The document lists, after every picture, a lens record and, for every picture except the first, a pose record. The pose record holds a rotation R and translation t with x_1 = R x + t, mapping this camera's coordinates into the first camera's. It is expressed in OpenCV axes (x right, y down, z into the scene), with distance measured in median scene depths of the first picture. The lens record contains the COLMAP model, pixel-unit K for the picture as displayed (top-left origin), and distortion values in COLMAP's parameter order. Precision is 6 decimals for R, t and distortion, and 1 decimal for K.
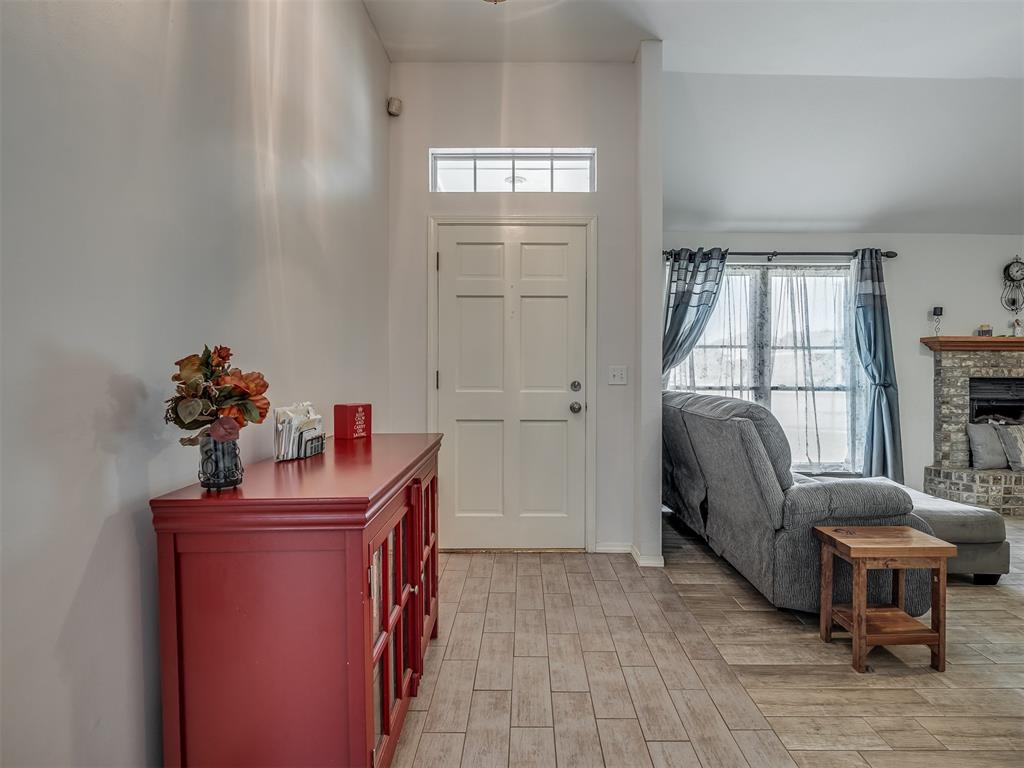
lens RADIAL K [[531.1, 0, 516.5], [0, 531.1, 375.7], [0, 0, 1]] dist [-0.020374, 0.000106]
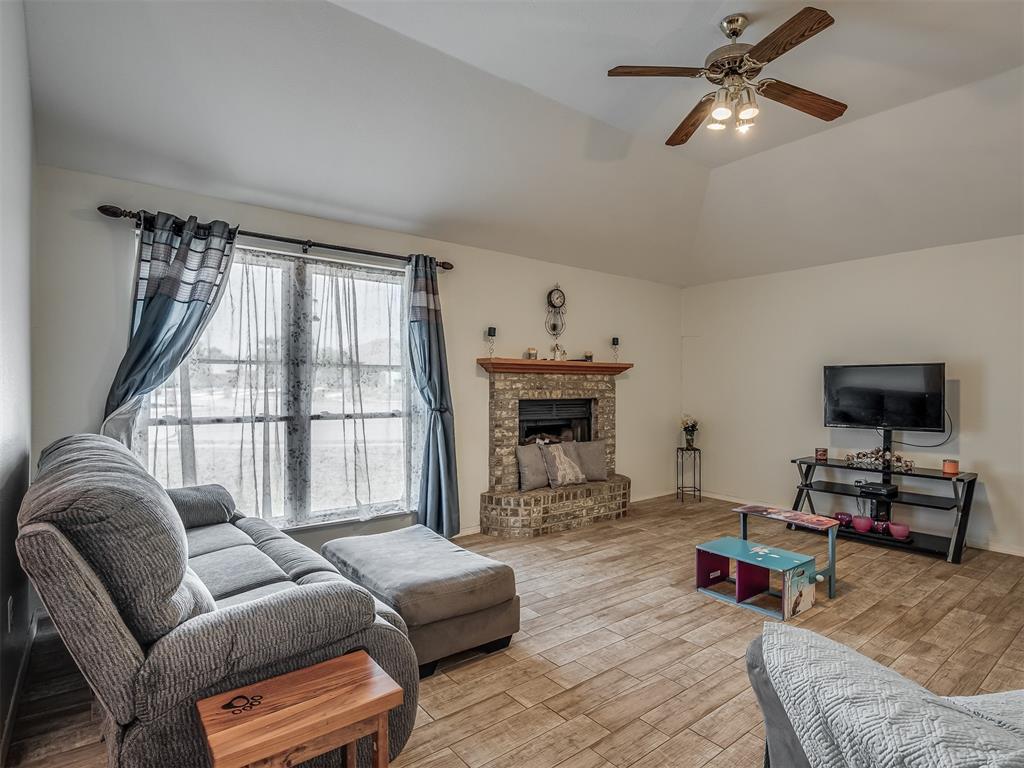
lens RADIAL K [[550.5, 0, 569.2], [0, 550.5, 389.3], [0, 0, 1]] dist [-0.003333, -0.001027]
pose [[0.746672, -0.005100, 0.665173, 0.236301], [-0.003516, 0.999926, 0.011614, -0.029312], [-0.665183, -0.011011, 0.746599, 0.147811]]
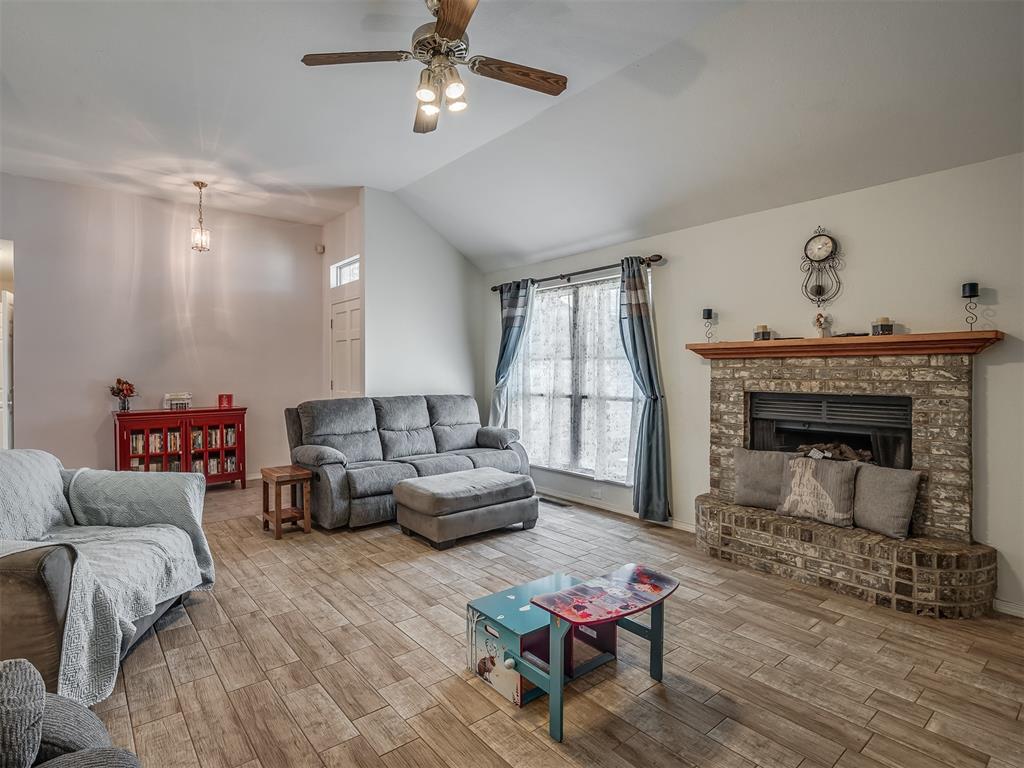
lens RADIAL K [[533.4, 0, 475.4], [0, 533.4, 378.2], [0, 0, 1]] dist [-0.000037, -0.000304]
pose [[0.614624, 0.006499, -0.788793, 1.263800], [-0.000030, 0.999966, 0.008215, -0.024365], [0.788820, -0.005026, 0.614603, 0.159928]]
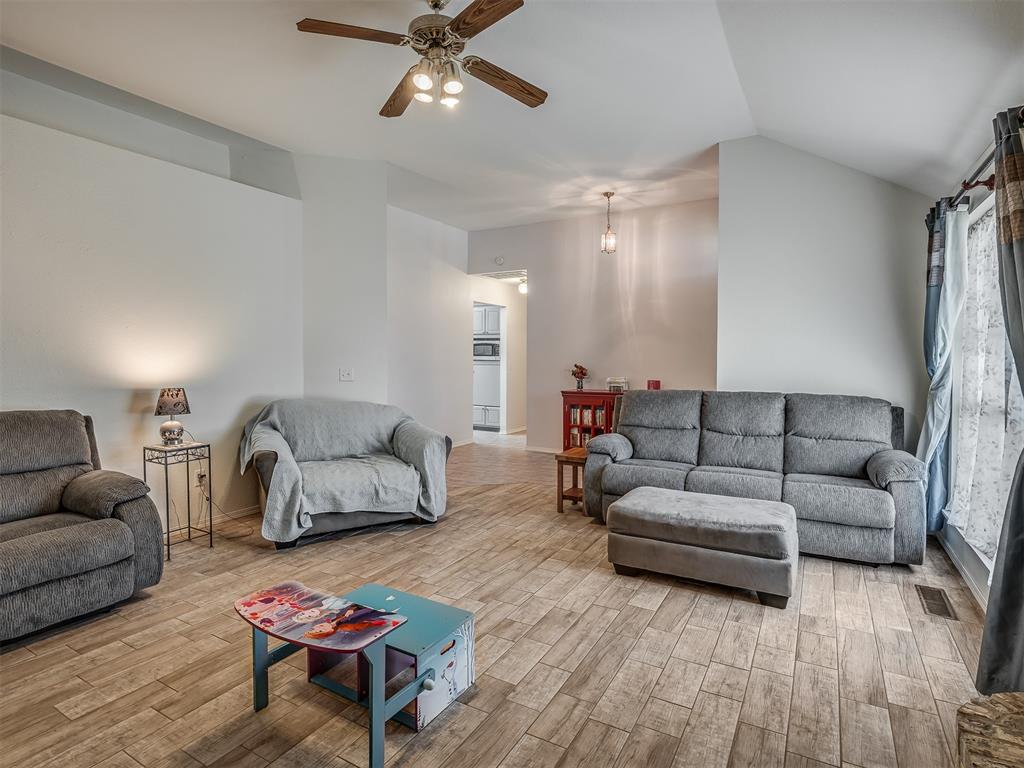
lens RADIAL K [[534.0, 0, 510.7], [0, 534.0, 372.0], [0, 0, 1]] dist [-0.005129, -0.001628]
pose [[-0.495269, 0.025064, -0.868378, 1.253889], [-0.004232, 0.999502, 0.031262, -0.037268], [0.868729, 0.019158, -0.494917, 0.848782]]
